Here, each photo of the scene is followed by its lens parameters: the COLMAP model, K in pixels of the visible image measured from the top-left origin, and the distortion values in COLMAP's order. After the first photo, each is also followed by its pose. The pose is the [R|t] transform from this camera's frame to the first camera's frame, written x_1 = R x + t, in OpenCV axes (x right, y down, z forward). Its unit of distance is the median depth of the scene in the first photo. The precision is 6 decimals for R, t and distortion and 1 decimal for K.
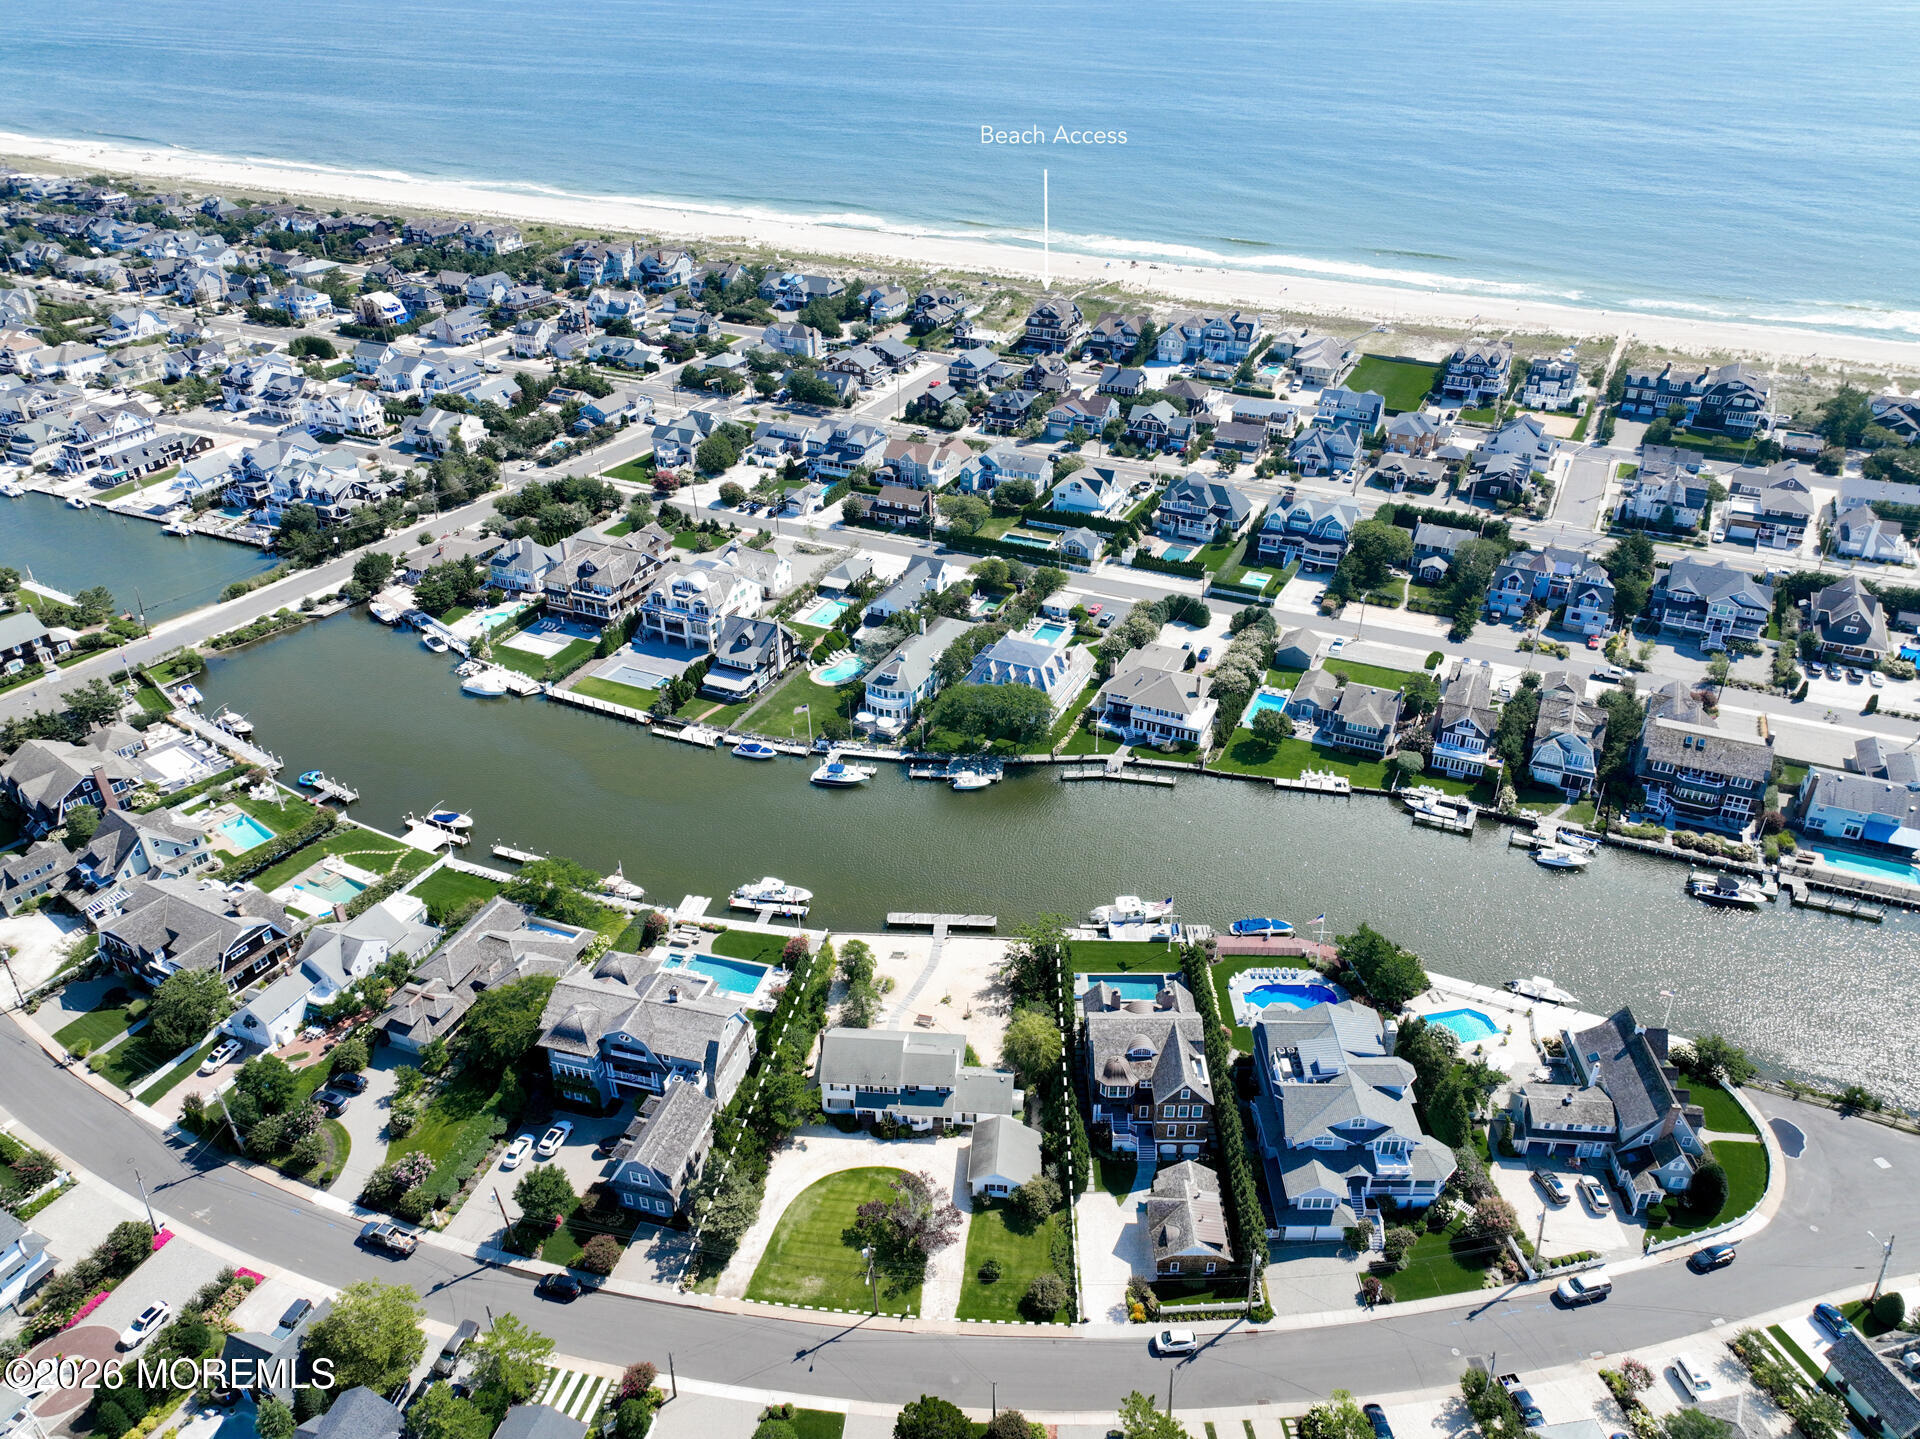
lens RADIAL K [[1348.7, 0, 959.6], [0, 1348.7, 722.1], [0, 0, 1]] dist [0.000057, 0.015884]
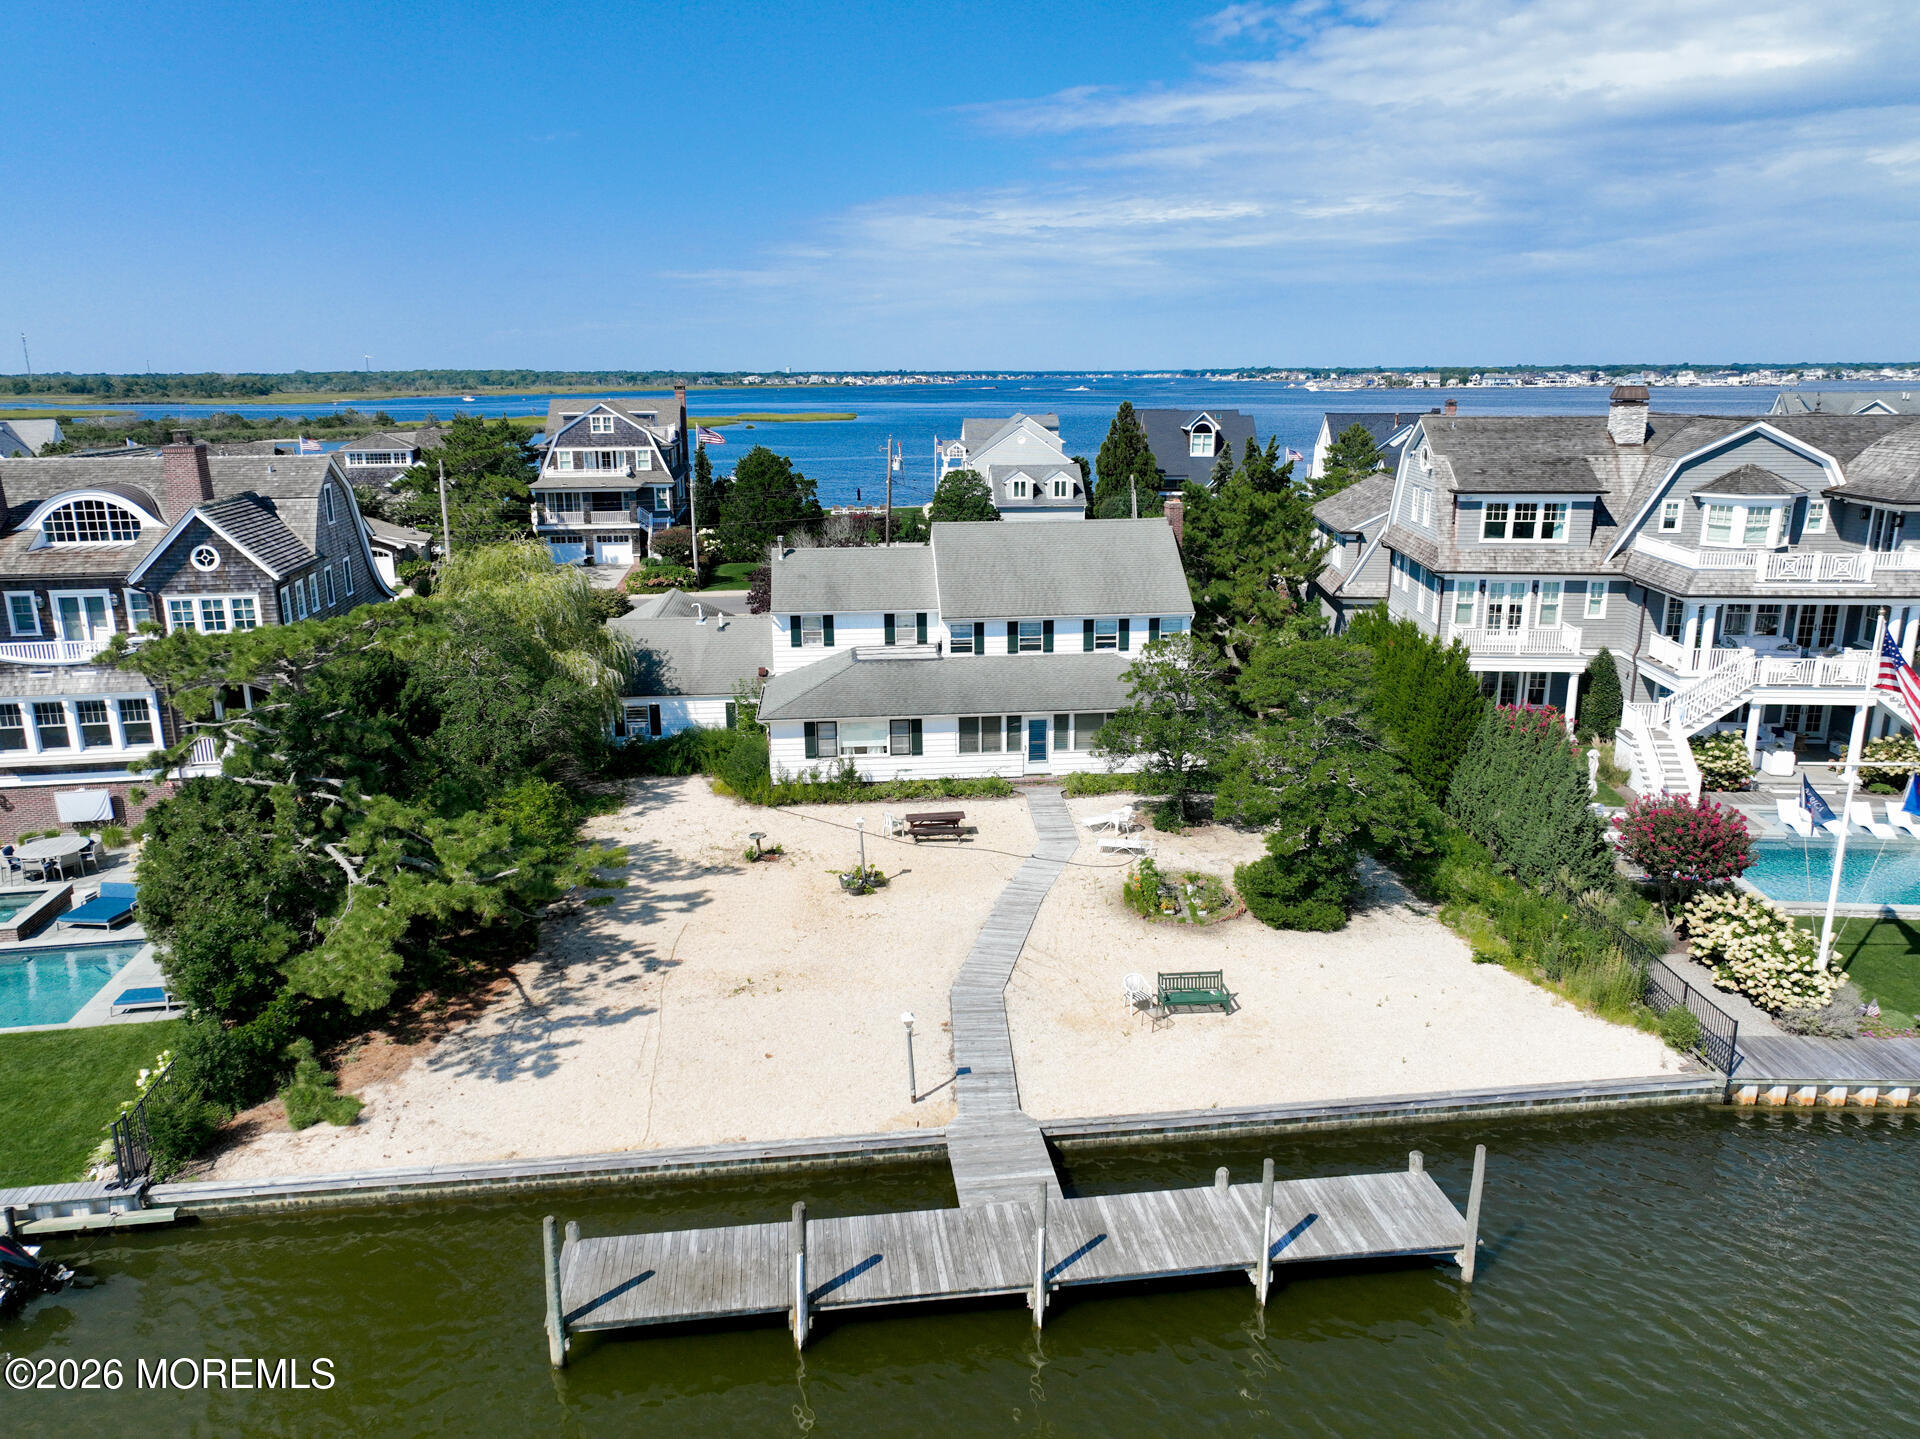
lens RADIAL K [[1348.7, 0, 962.3], [0, 1348.7, 720.7], [0, 0, 1]] dist [0.000057, 0.015884]
pose [[-0.983238, 0.061805, -0.171534, 0.007982], [-0.078418, 0.705988, 0.703869, 0.024342], [0.164603, 0.705522, -0.689307, 0.875354]]
